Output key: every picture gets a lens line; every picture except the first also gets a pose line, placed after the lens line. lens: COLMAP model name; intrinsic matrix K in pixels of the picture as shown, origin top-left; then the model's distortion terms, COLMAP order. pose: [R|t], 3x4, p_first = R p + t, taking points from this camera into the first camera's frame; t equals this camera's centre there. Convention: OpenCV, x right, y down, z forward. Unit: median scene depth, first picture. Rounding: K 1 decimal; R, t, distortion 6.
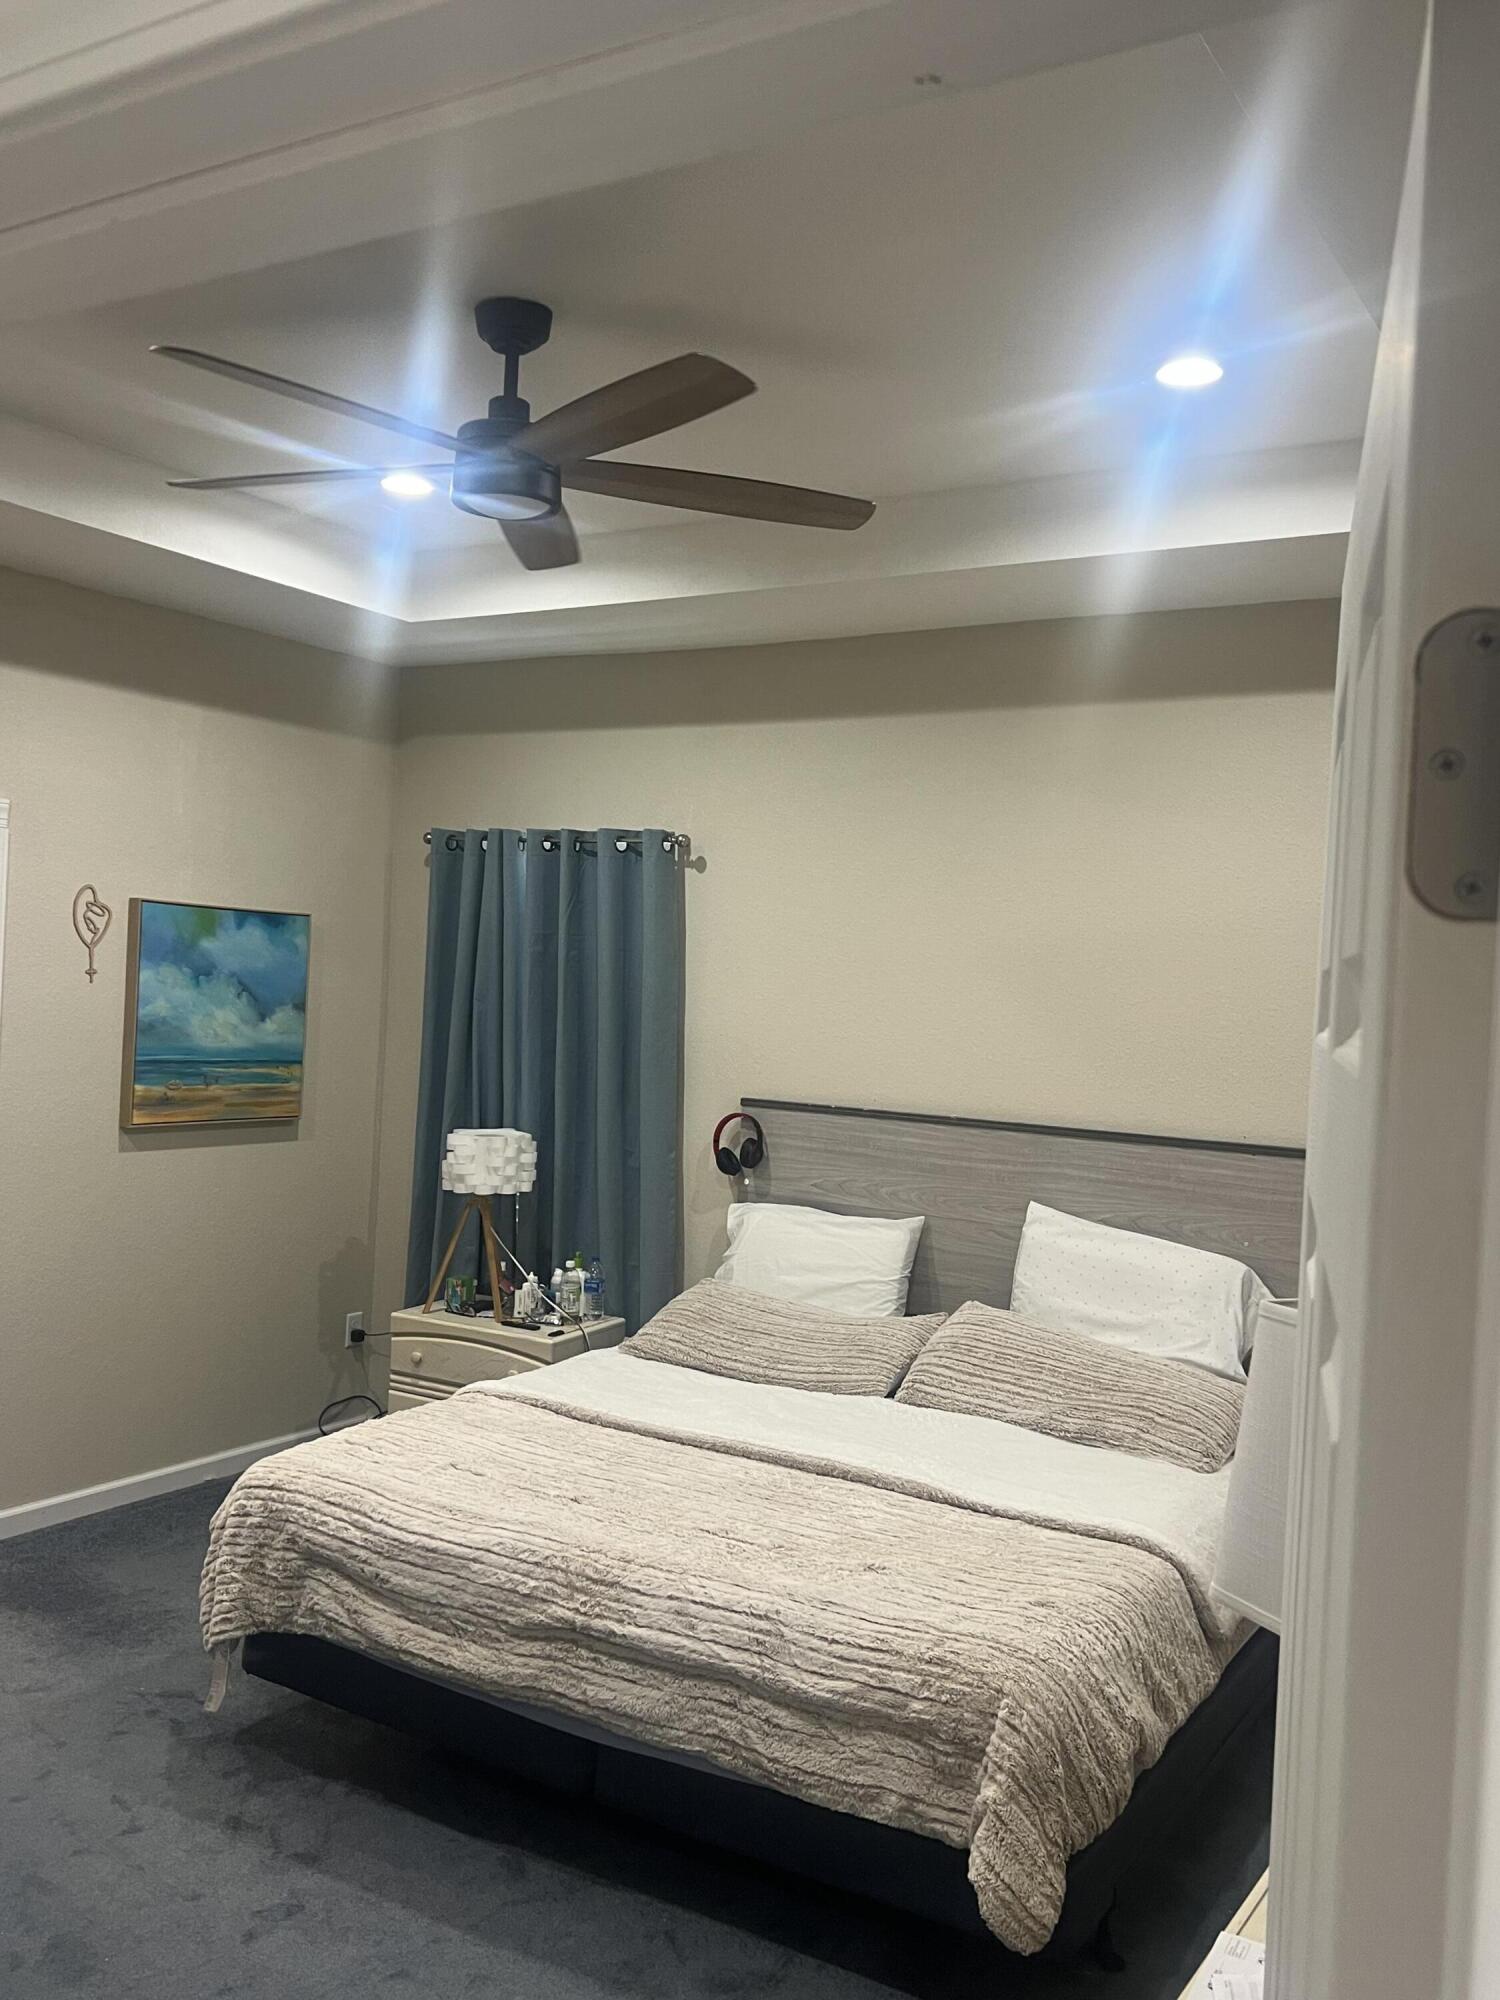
lens RADIAL K [[1693.5, 0, 751.7], [0, 1693.5, 1002.5], [0, 0, 1]] dist [0.064348, 0.004527]
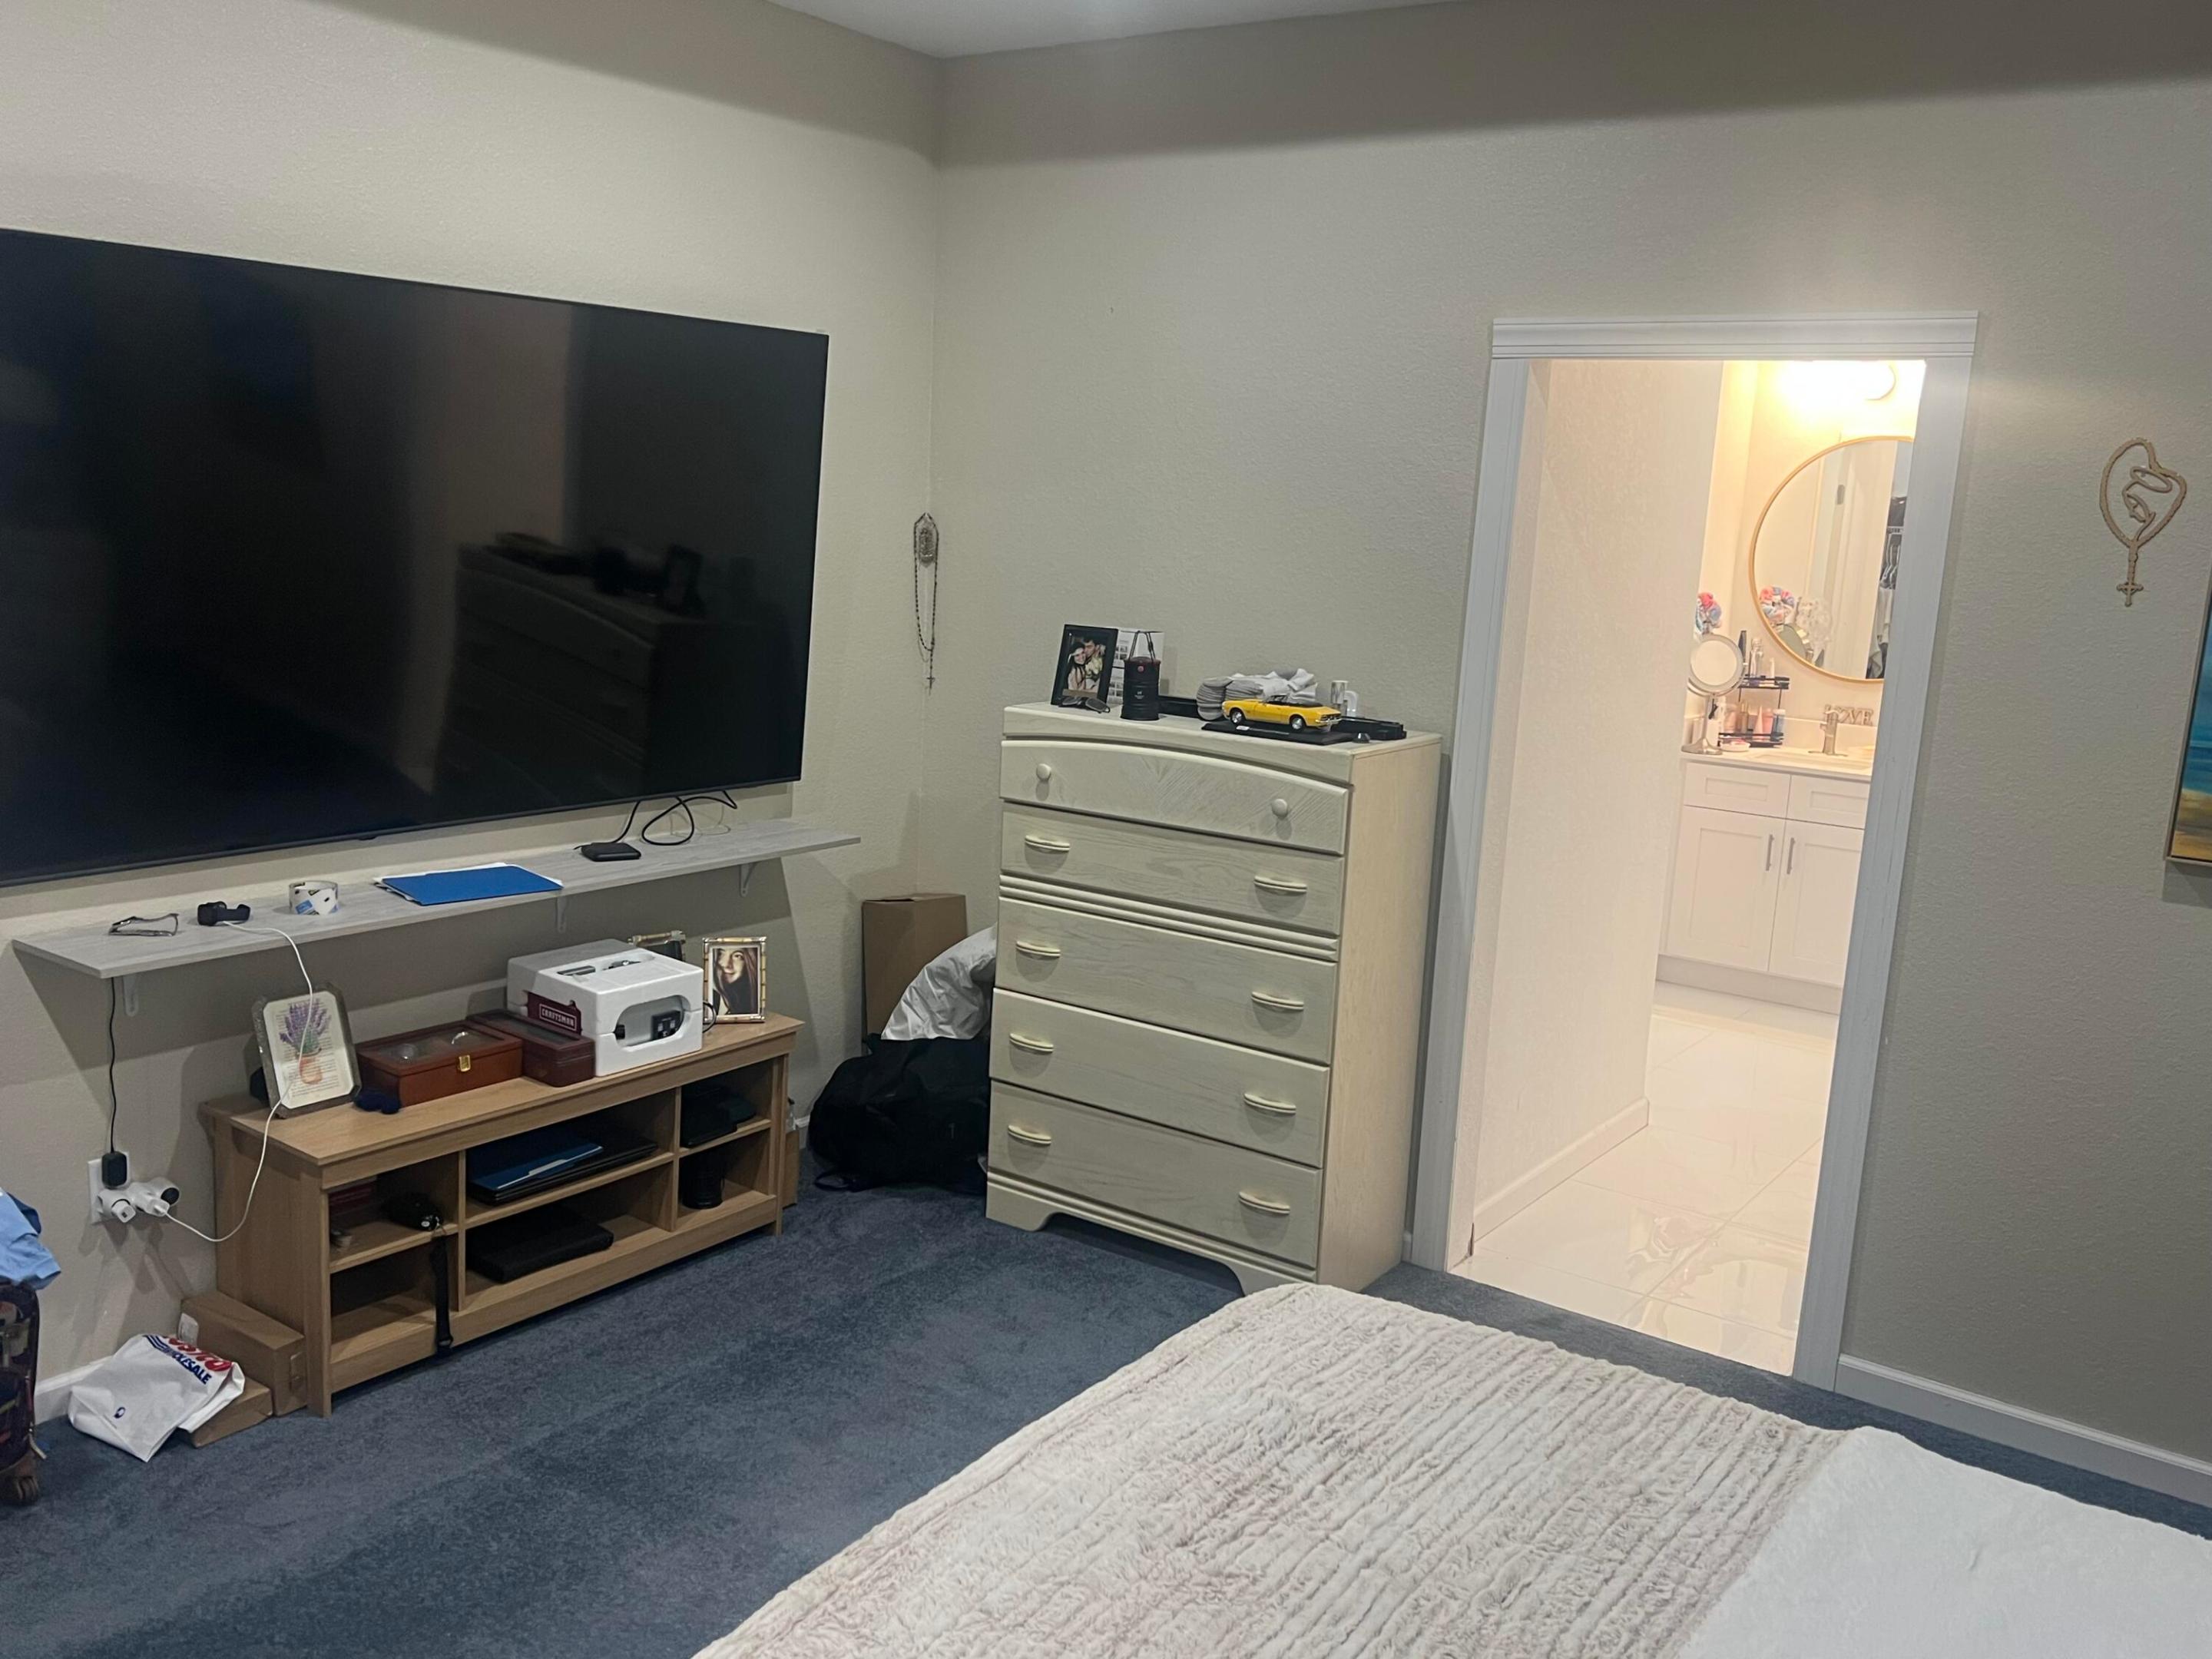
lens RADIAL K [[1873.0, 0, 1105.9], [0, 1873.0, 830.1], [0, 0, 1]] dist [0.064348, 0.004527]
pose [[-0.062740, 0.130854, -0.989414, 0.305788], [-0.072496, 0.988151, 0.135284, 0.001389], [0.995393, 0.080216, -0.052510, 0.685245]]
